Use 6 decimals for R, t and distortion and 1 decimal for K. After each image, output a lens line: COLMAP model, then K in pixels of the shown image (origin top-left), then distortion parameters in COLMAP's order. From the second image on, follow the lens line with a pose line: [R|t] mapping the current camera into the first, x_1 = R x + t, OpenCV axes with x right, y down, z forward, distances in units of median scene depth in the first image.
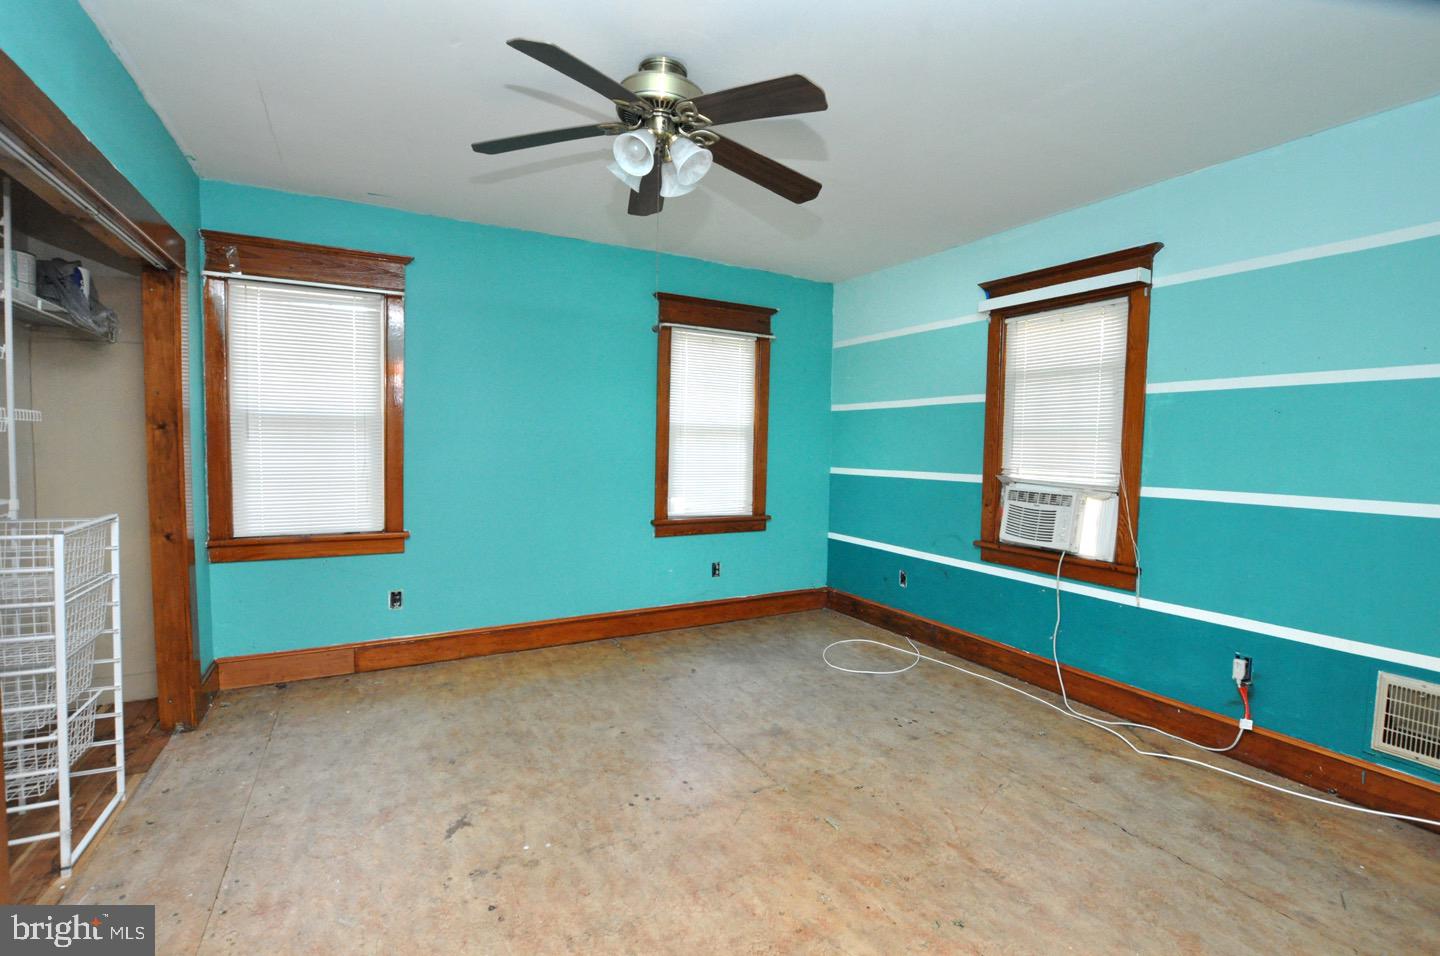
lens RADIAL K [[631.8, 0, 718.6], [0, 631.8, 476.2], [0, 0, 1]] dist [-0.033750, 0.003986]
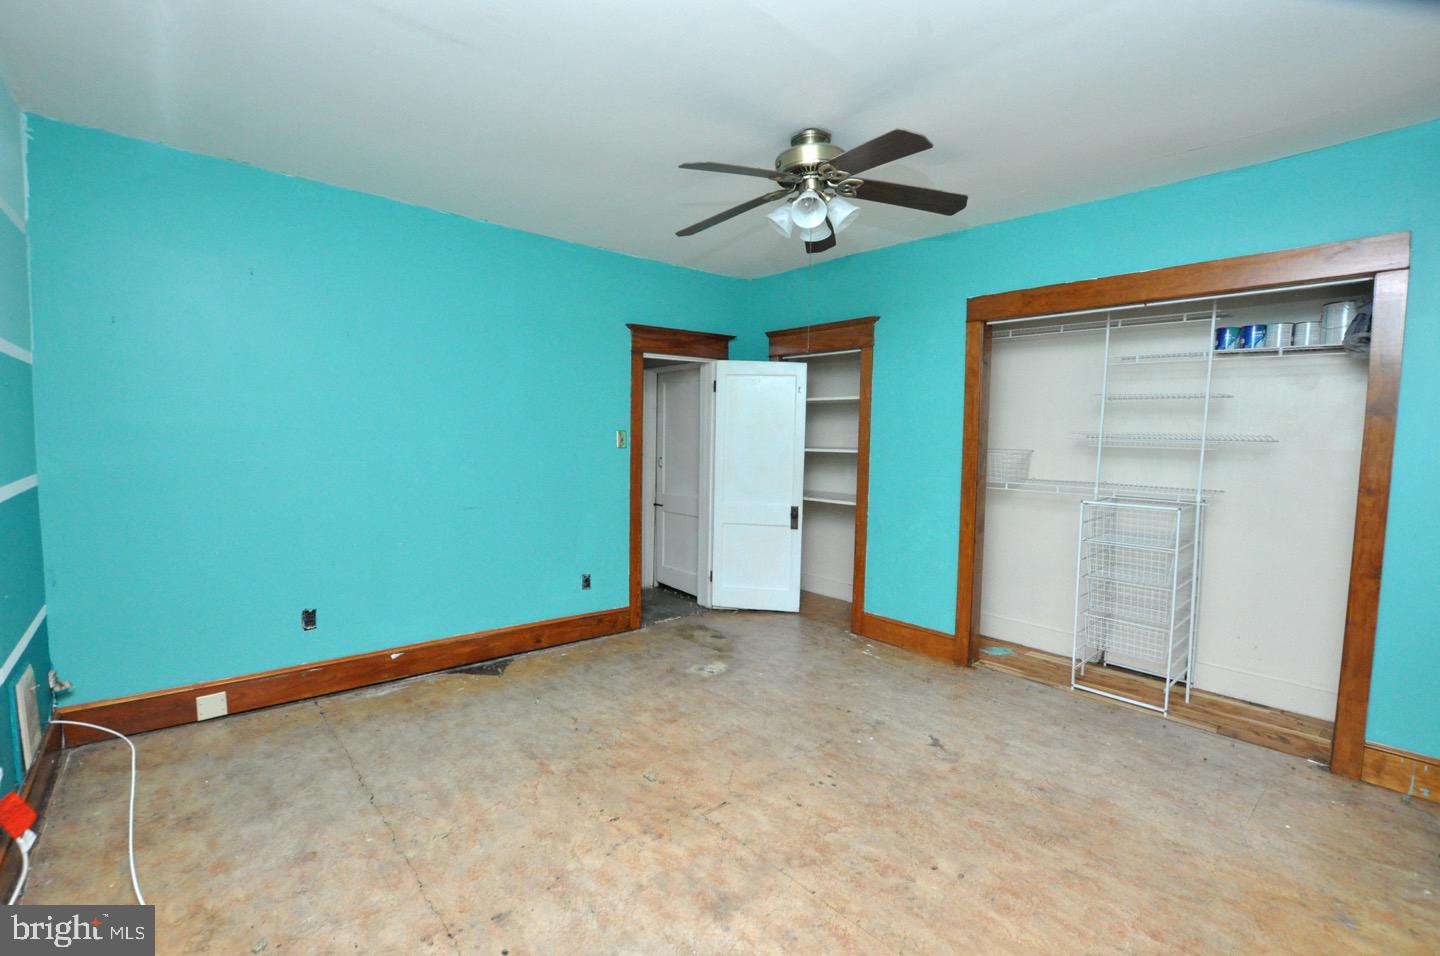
lens RADIAL K [[631.8, 0, 721.8], [0, 631.8, 479.7], [0, 0, 1]] dist [-0.033750, 0.003986]
pose [[-0.974279, -0.016667, -0.224729, 0.300572], [-0.045161, 0.991471, 0.122255, -0.115131], [0.220775, 0.129260, -0.966721, 1.952994]]
